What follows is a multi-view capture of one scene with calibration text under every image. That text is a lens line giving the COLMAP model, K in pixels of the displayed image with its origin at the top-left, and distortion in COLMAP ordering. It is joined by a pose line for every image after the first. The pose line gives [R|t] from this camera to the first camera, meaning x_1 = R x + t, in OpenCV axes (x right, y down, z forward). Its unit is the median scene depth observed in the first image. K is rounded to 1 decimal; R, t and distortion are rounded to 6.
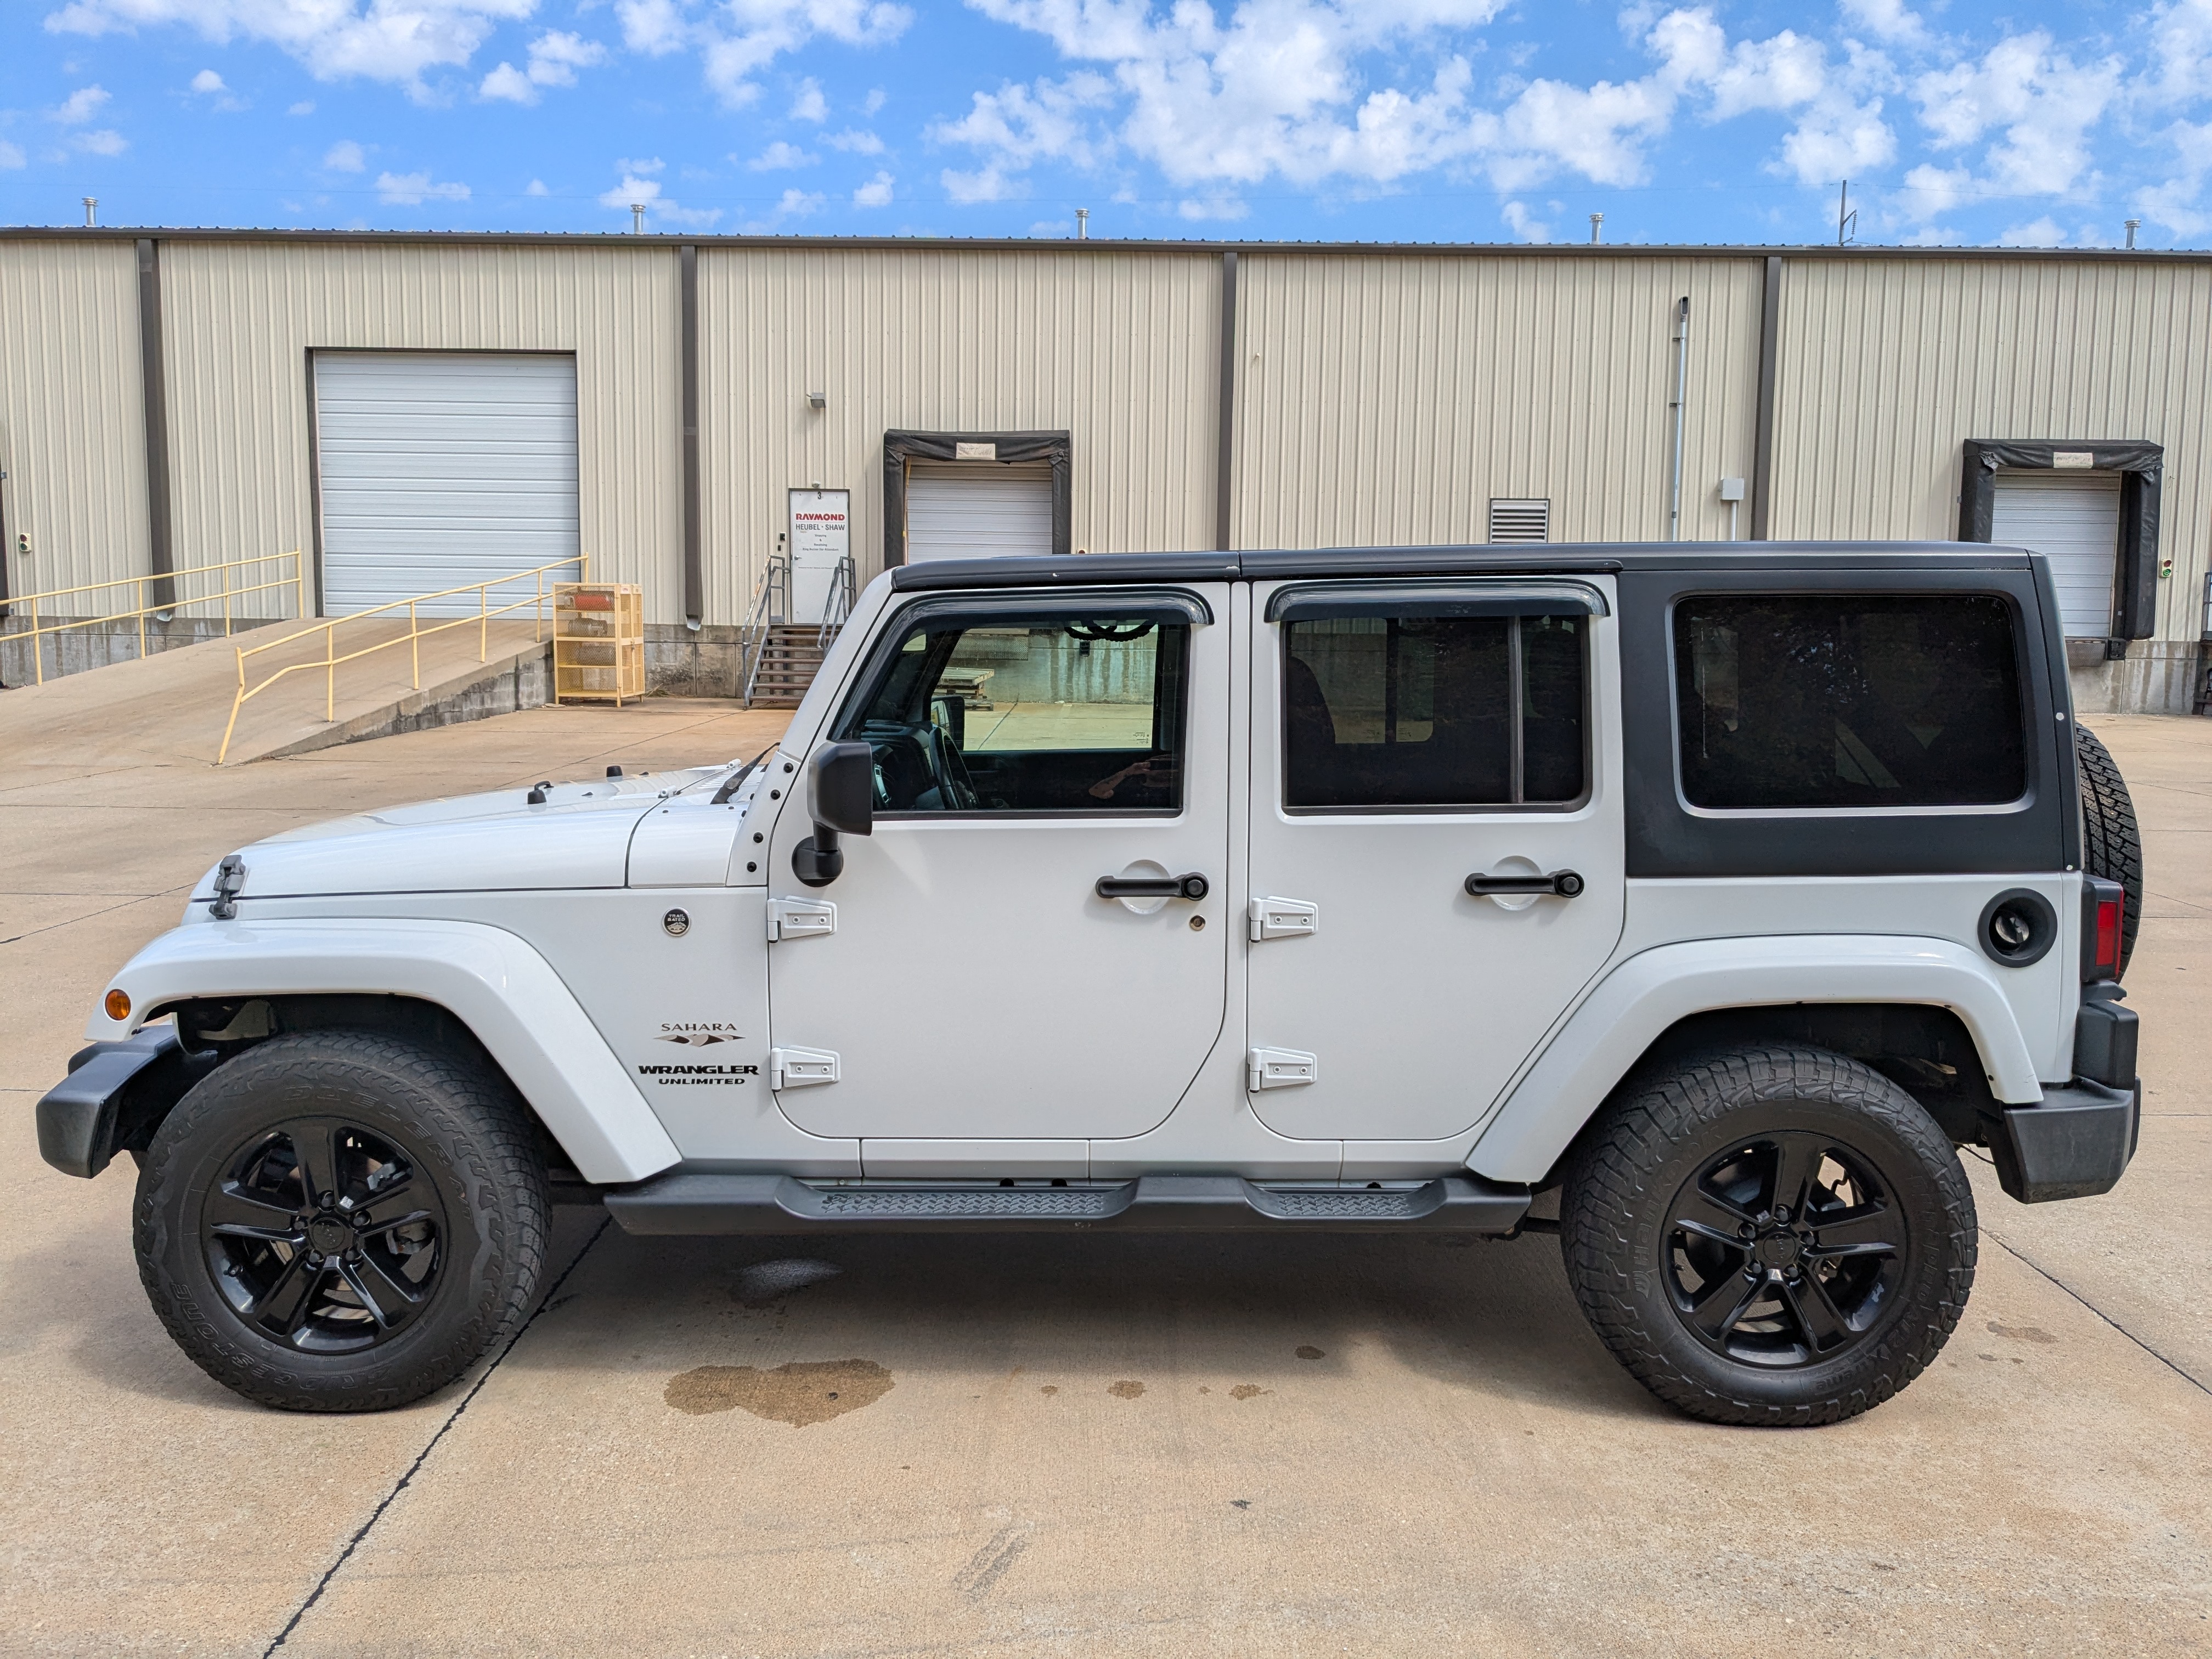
lens RADIAL K [[1719.5, 0, 1111.9], [0, 1719.5, 825.6], [0, 0, 1]] dist [0.049258, -0.075493]
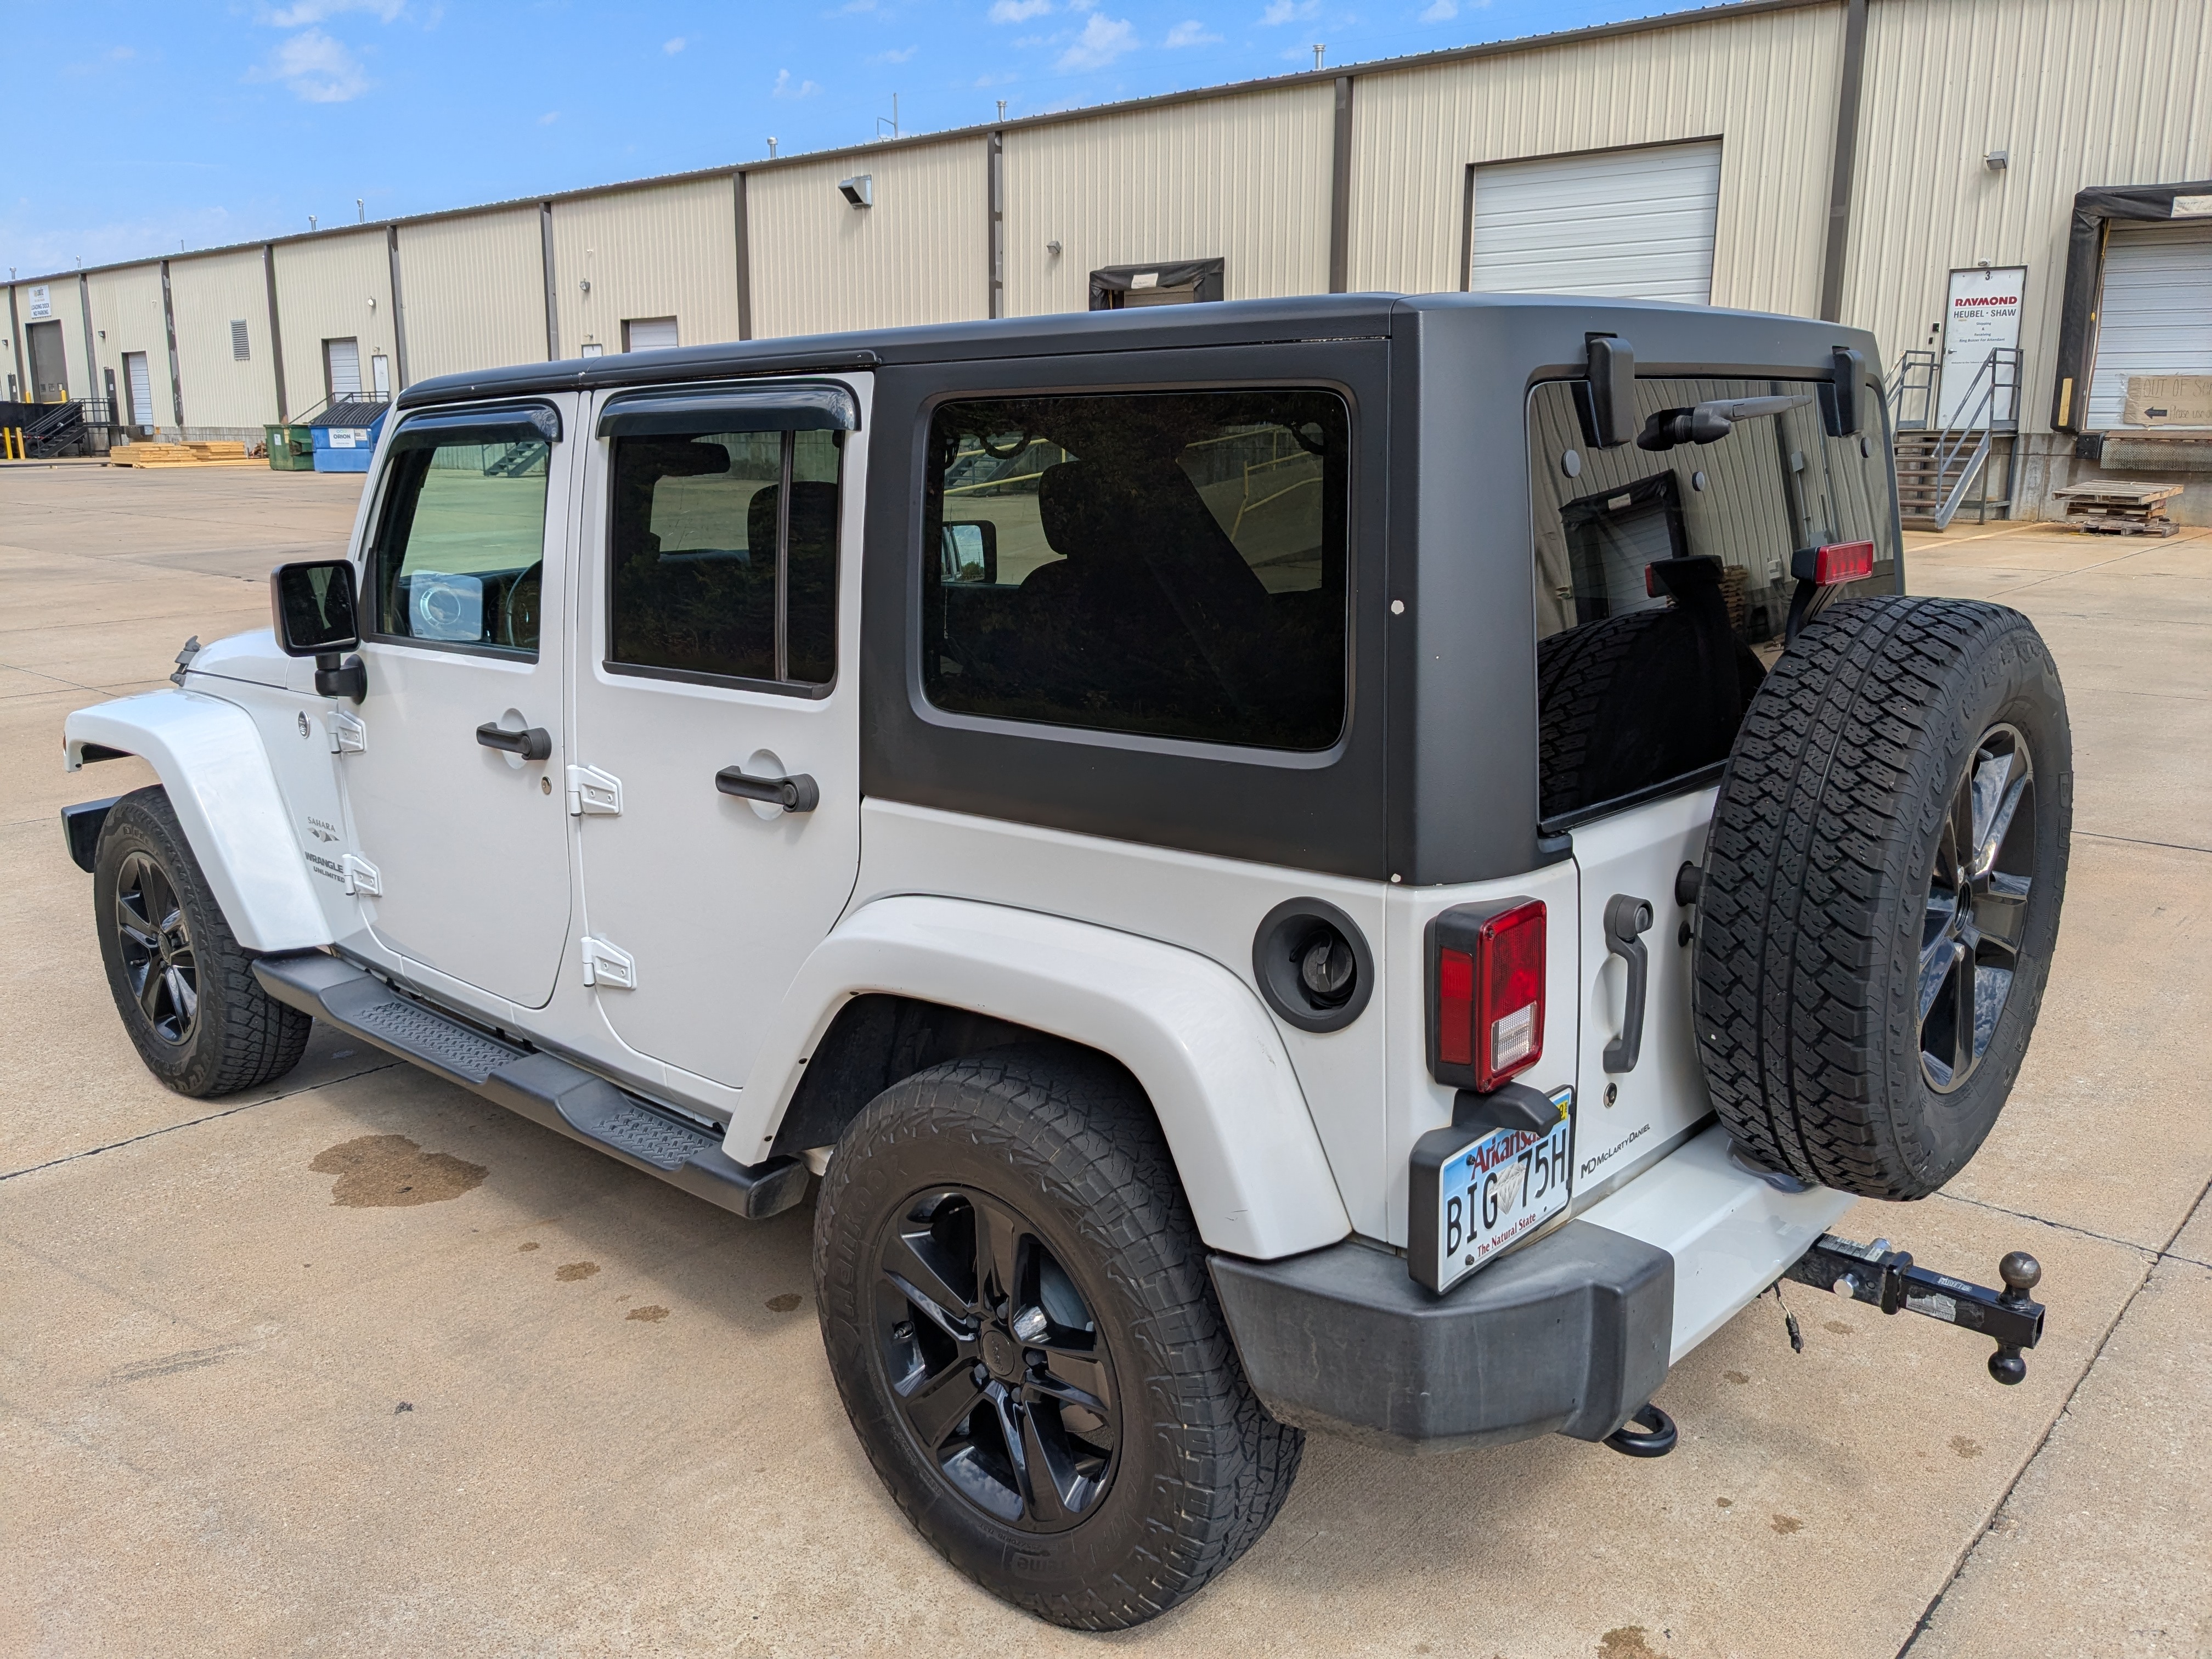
lens RADIAL K [[1719.5, 0, 1101.3], [0, 1719.5, 817.3], [0, 0, 1]] dist [0.049258, -0.075493]
pose [[0.747407, 0.135403, -0.650422, 0.821436], [-0.068090, 0.989468, 0.127741, -0.058739], [0.660868, -0.051187, 0.748755, 0.509611]]
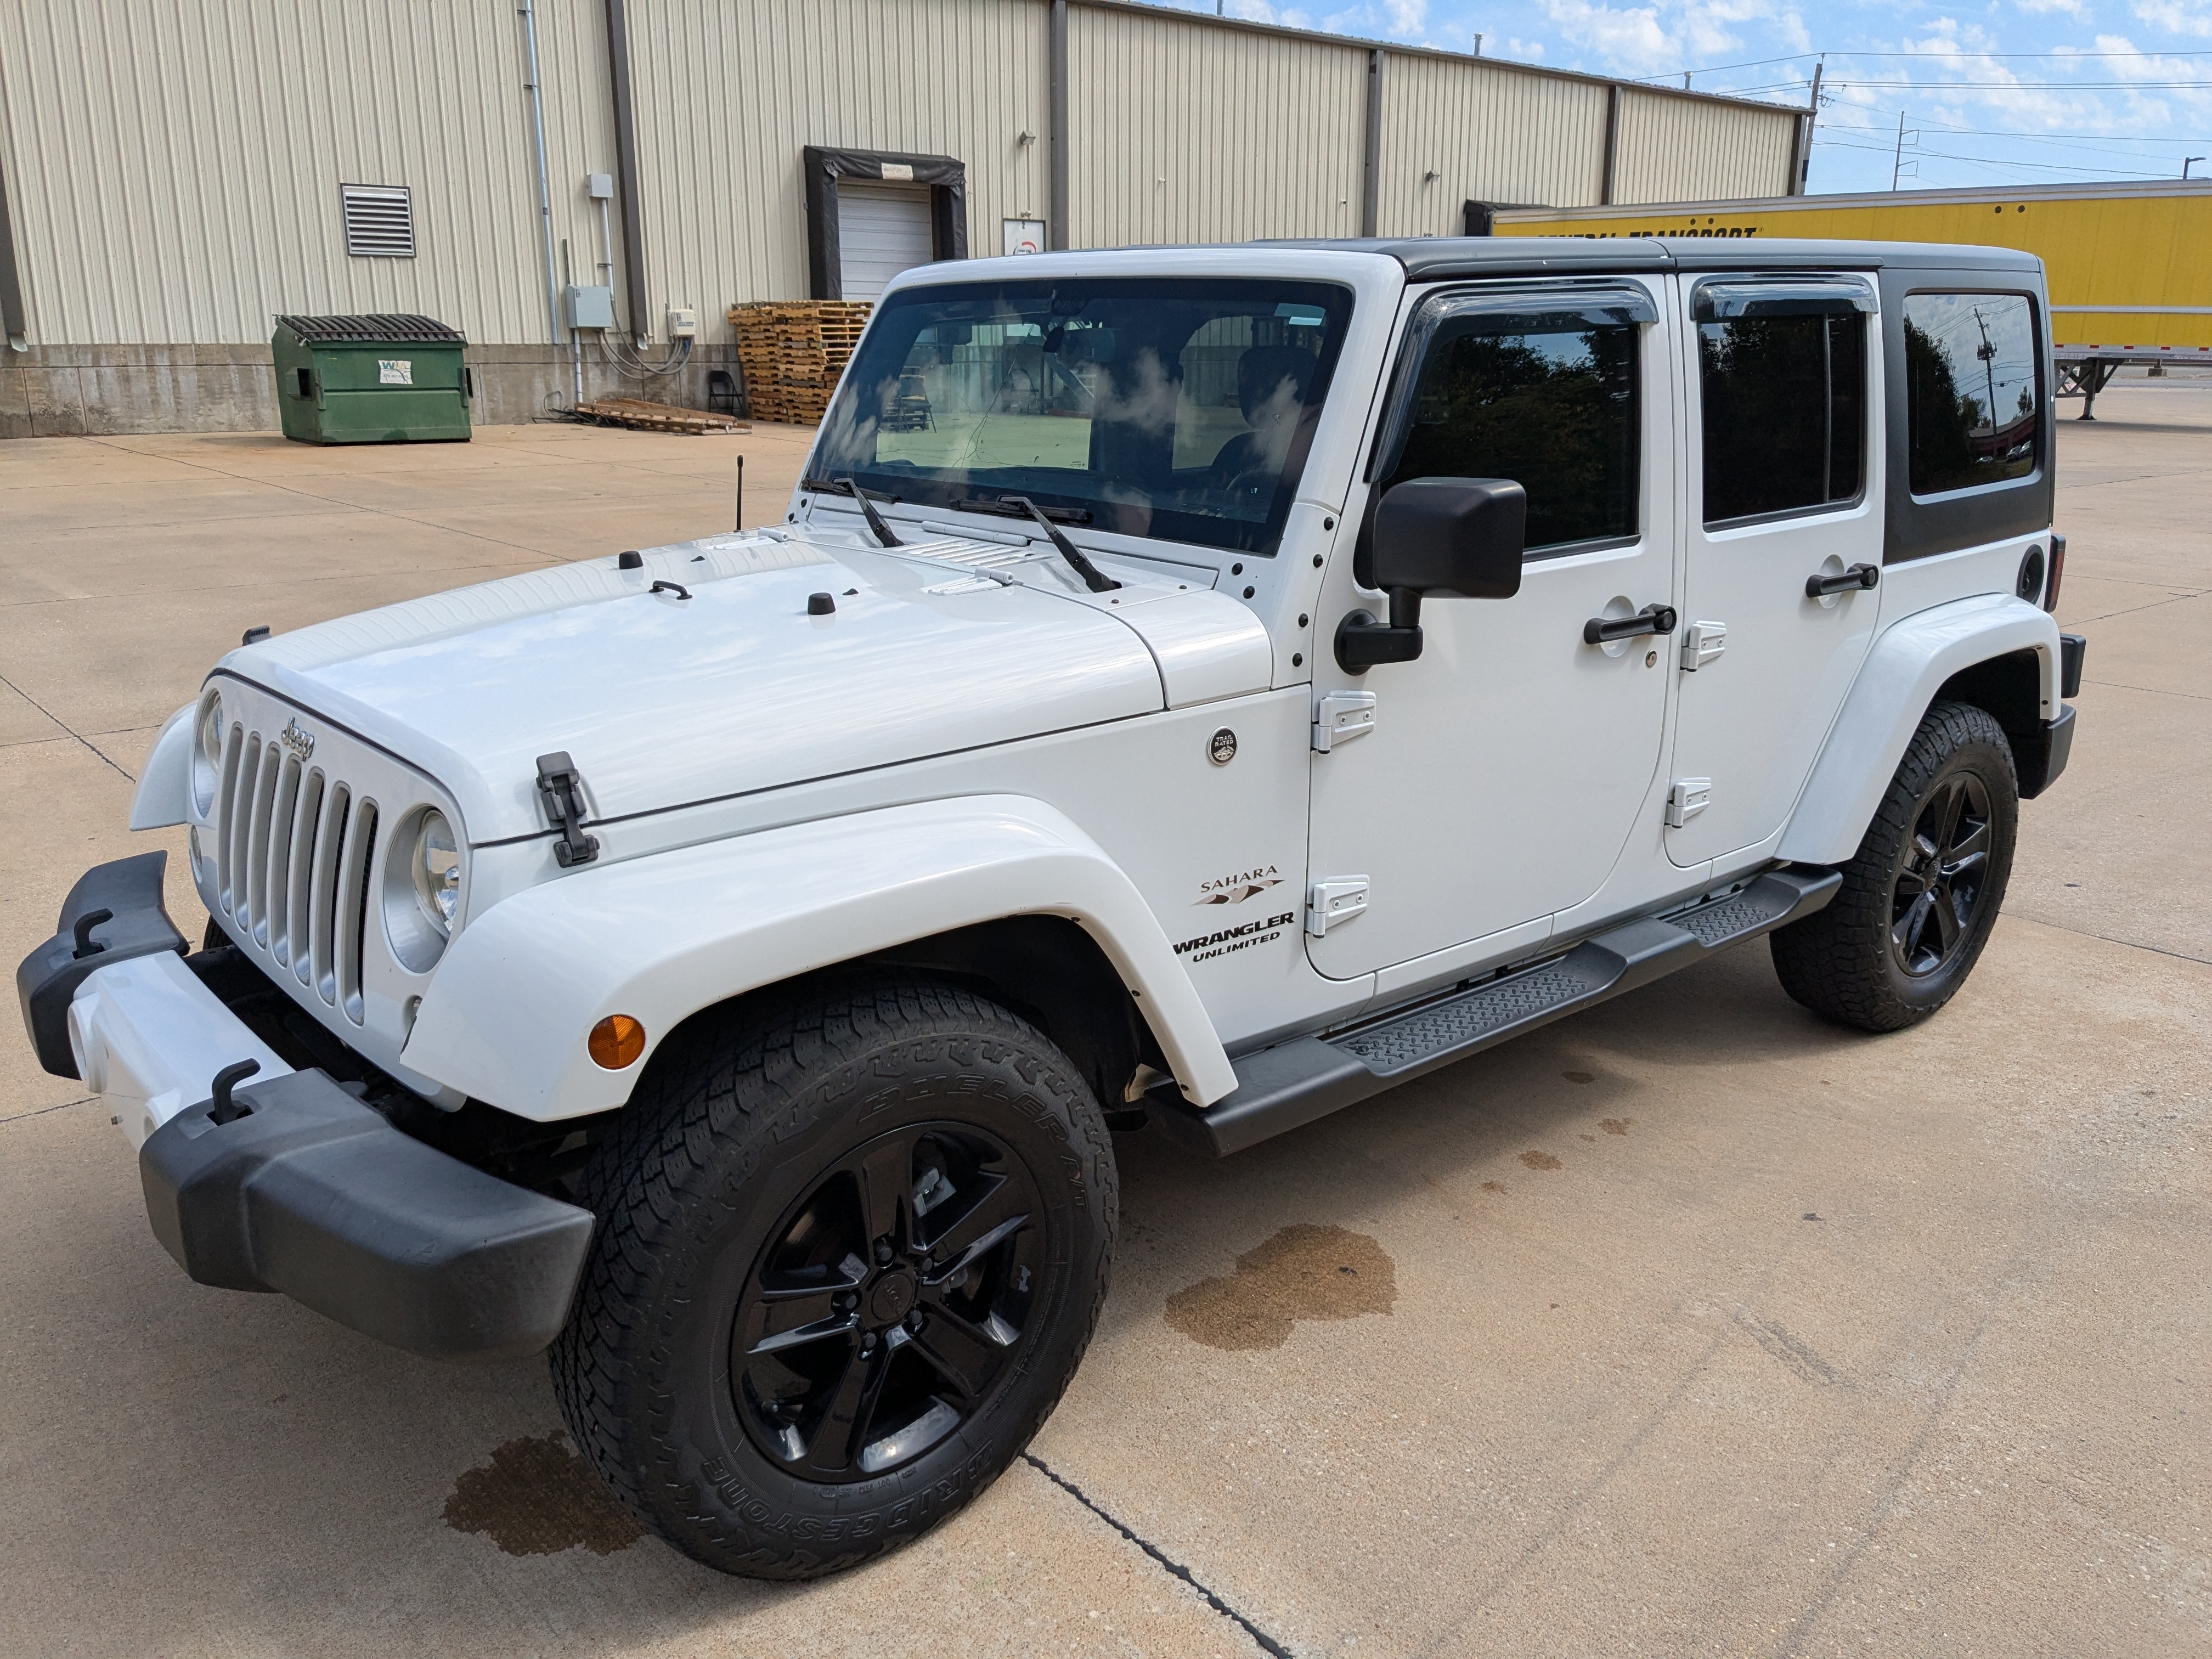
lens RADIAL K [[1719.5, 0, 1099.6], [0, 1719.5, 838.1], [0, 0, 1]] dist [0.049258, -0.075493]
pose [[0.766910, -0.188316, 0.613503, -0.745002], [0.083081, 0.977067, 0.196057, -0.054292], [-0.636354, -0.099387, 0.764967, 0.457593]]
